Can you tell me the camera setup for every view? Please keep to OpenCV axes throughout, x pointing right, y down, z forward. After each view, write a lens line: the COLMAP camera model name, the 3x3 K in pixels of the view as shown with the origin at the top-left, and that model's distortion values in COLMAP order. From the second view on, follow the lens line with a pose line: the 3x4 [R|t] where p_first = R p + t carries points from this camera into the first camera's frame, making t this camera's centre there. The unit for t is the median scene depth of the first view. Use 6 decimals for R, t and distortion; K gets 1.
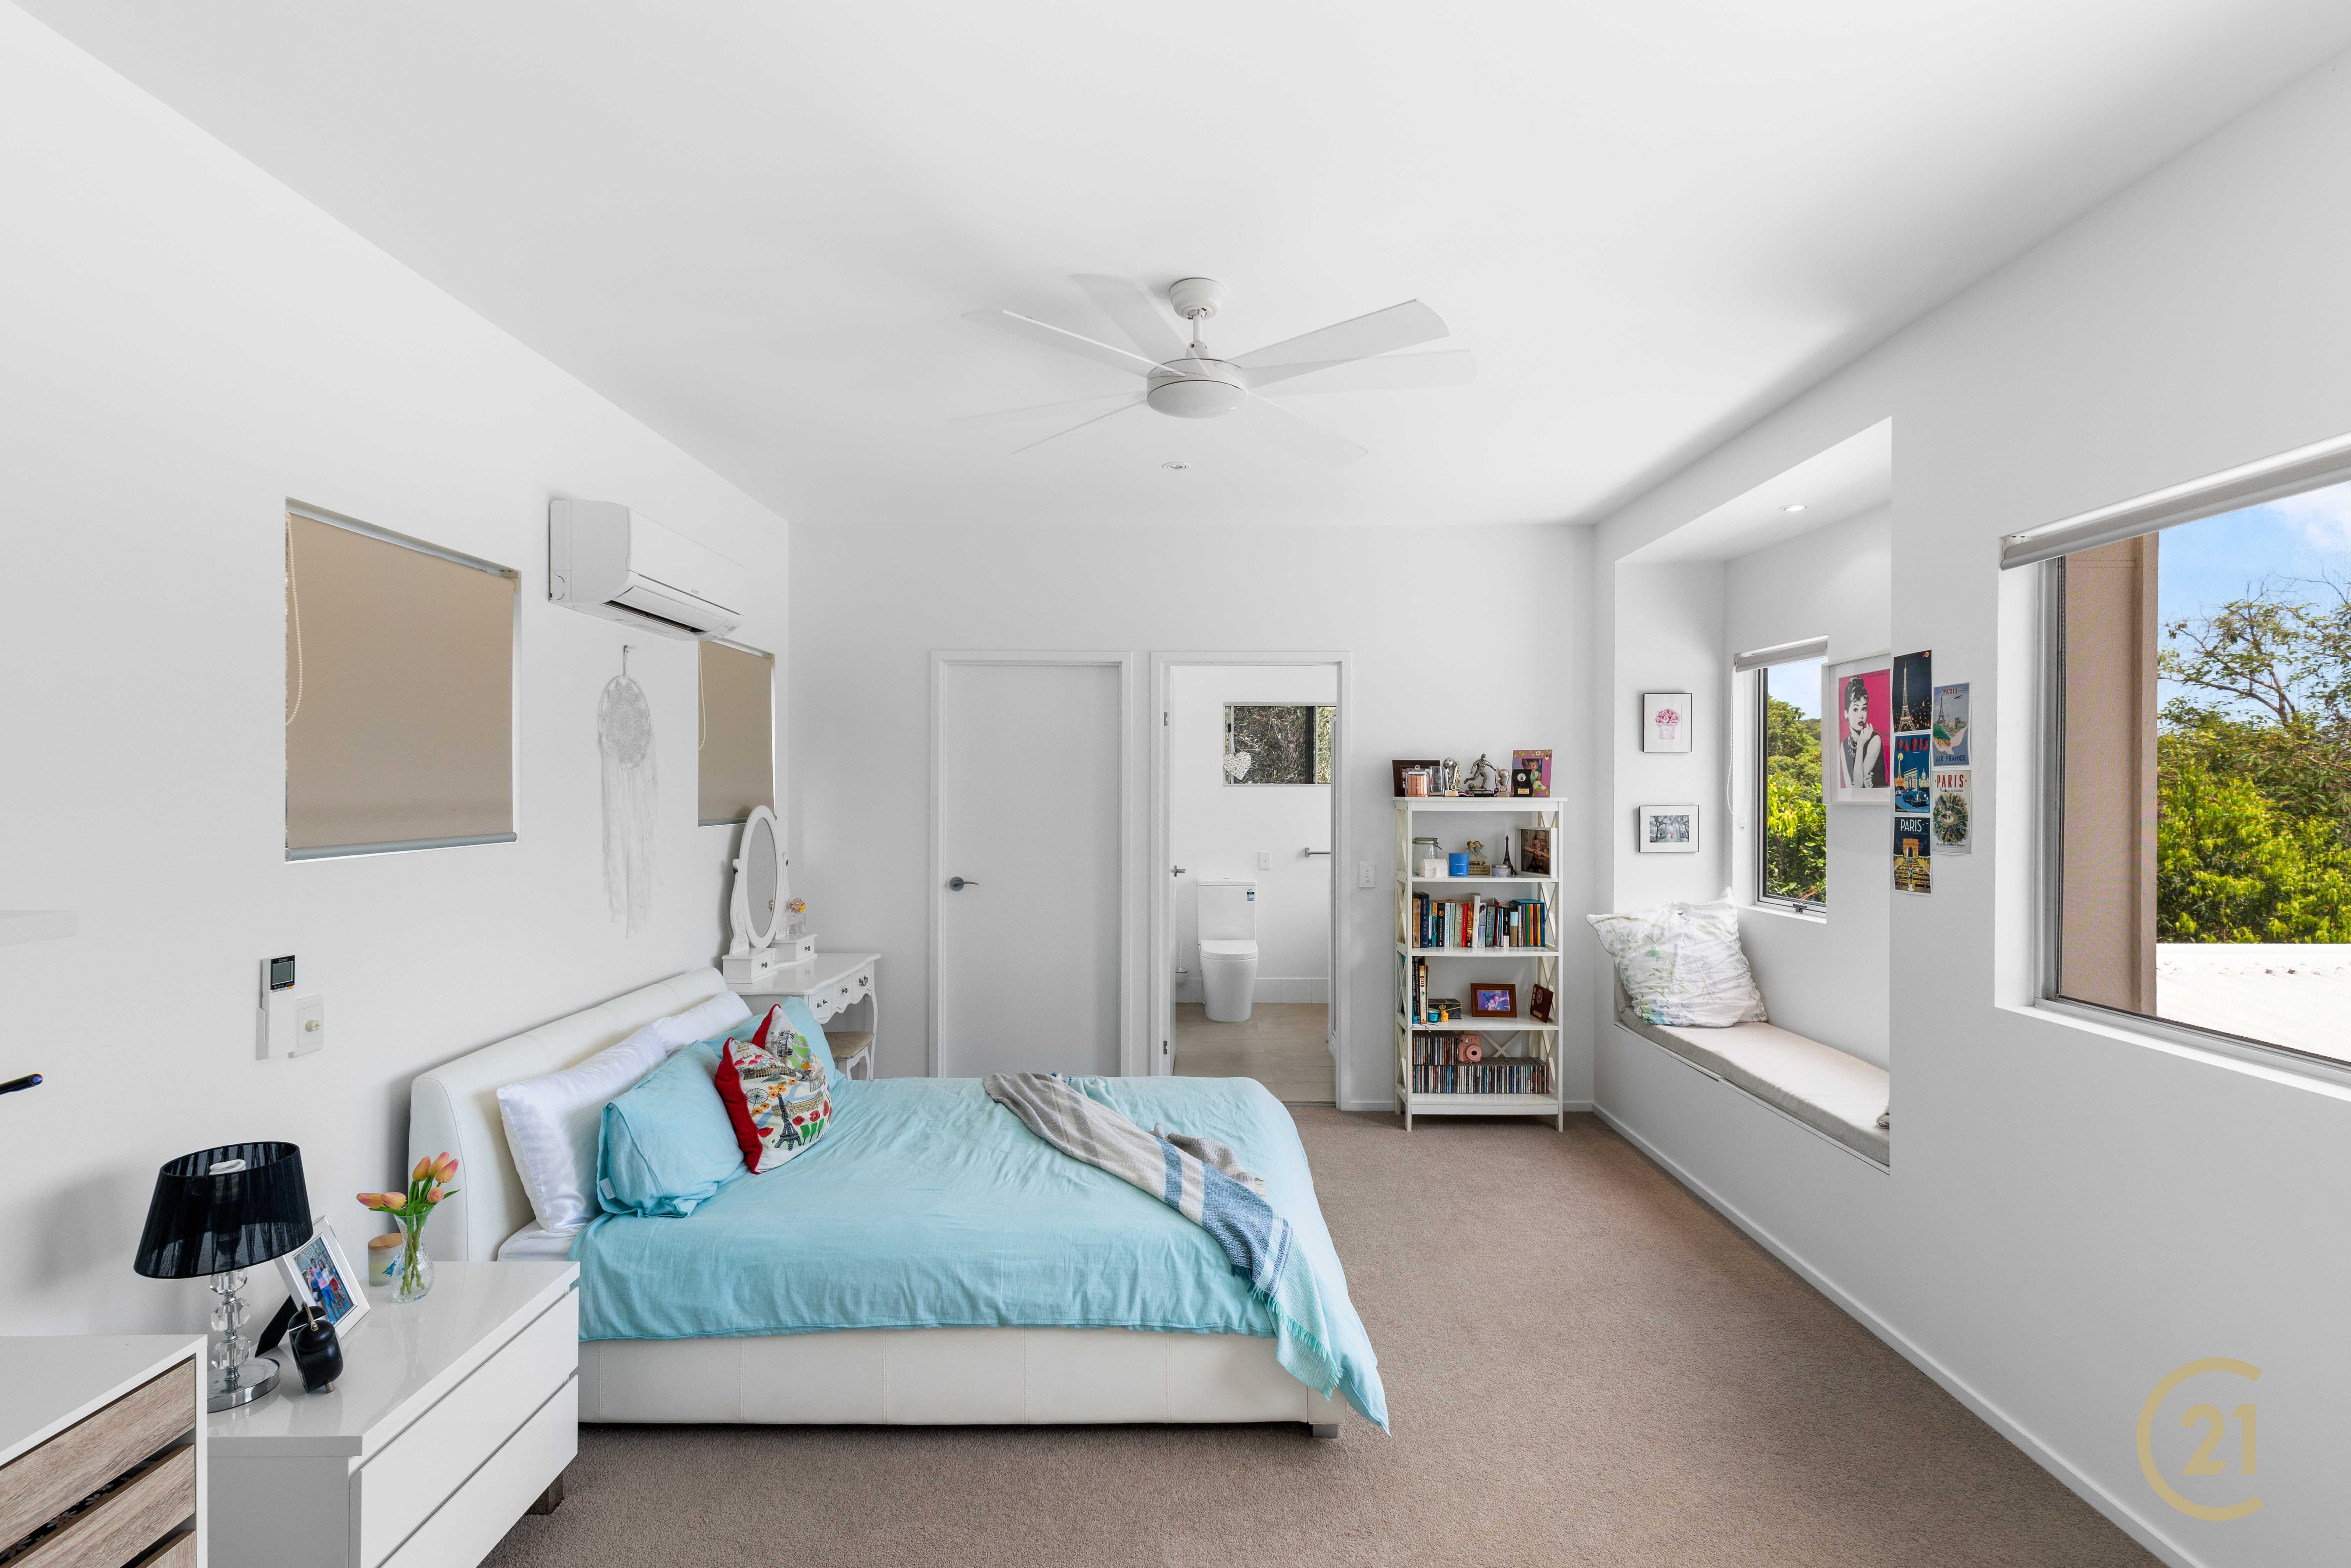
lens RADIAL K [[1073.7, 0, 1175.6], [0, 1073.7, 783.9], [0, 0, 1]] dist [0.000374, 0.000004]
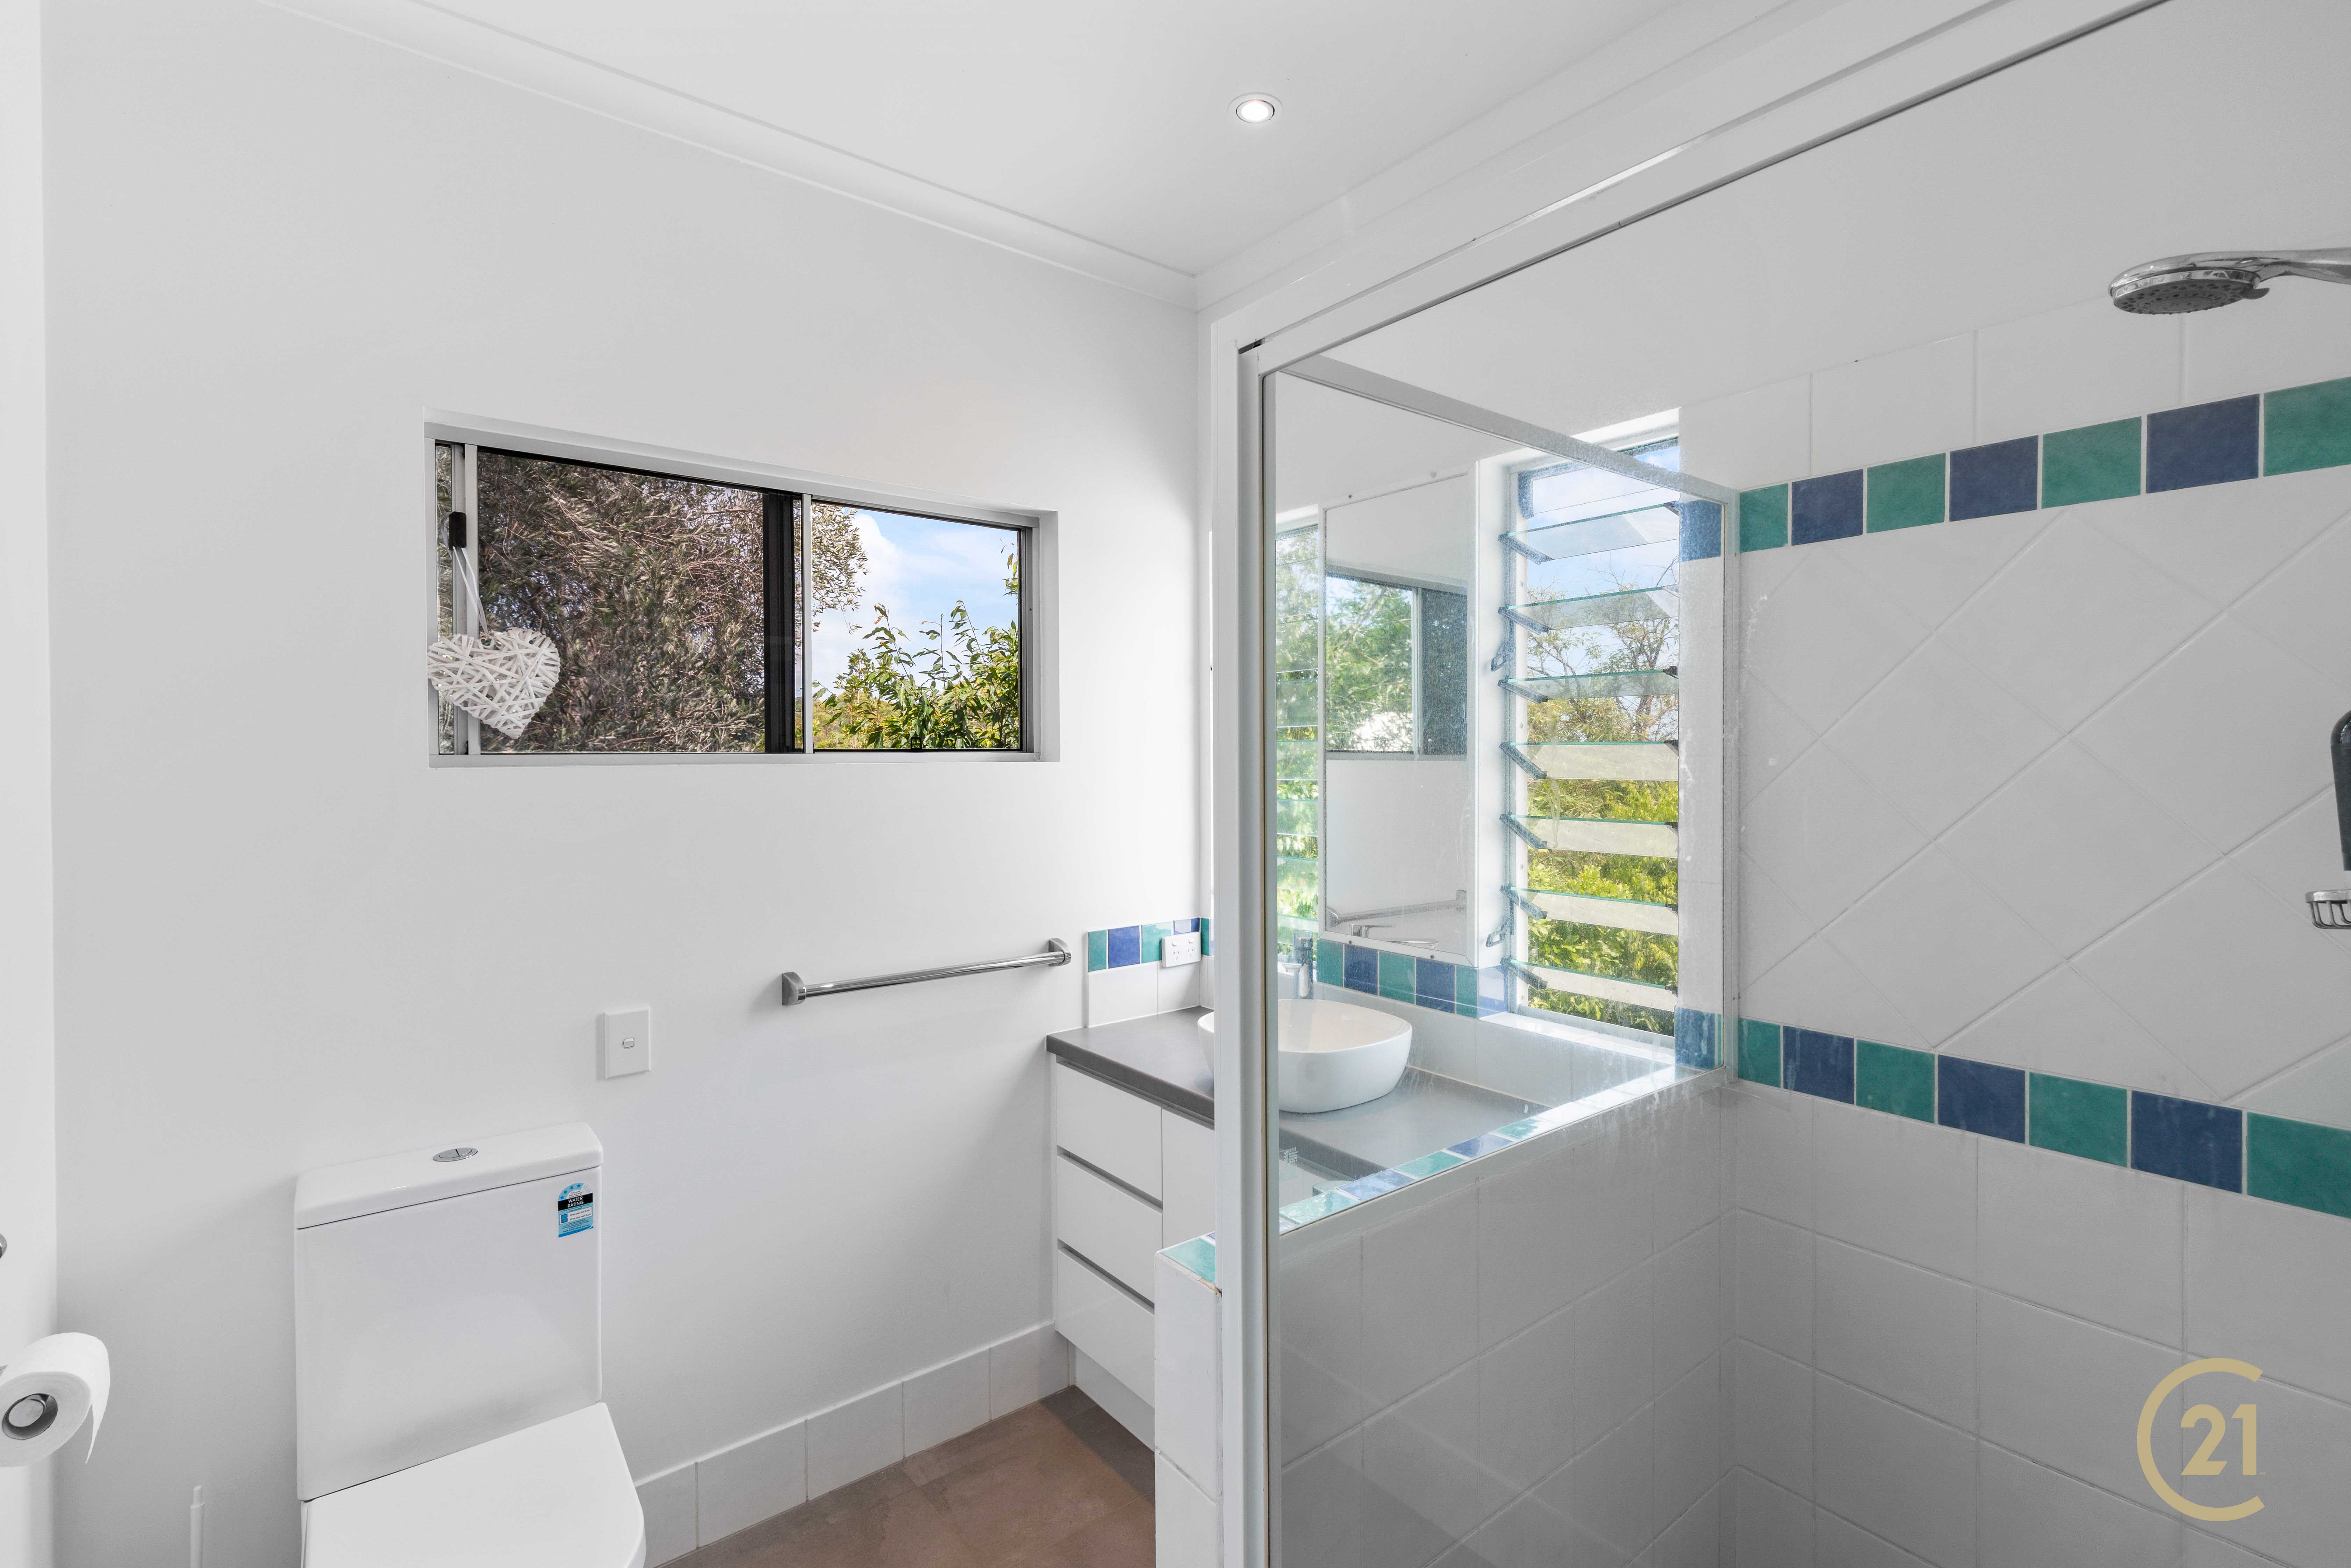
lens RADIAL K [[1073.7, 0, 1175.1], [0, 1073.7, 769.6], [0, 0, 1]] dist [0.000374, 0.000004]
pose [[0.797111, -0.011301, 0.603727, 0.031685], [0.005911, 0.999923, 0.010913, 0.002093], [-0.603804, -0.005130, 0.797116, 0.697269]]
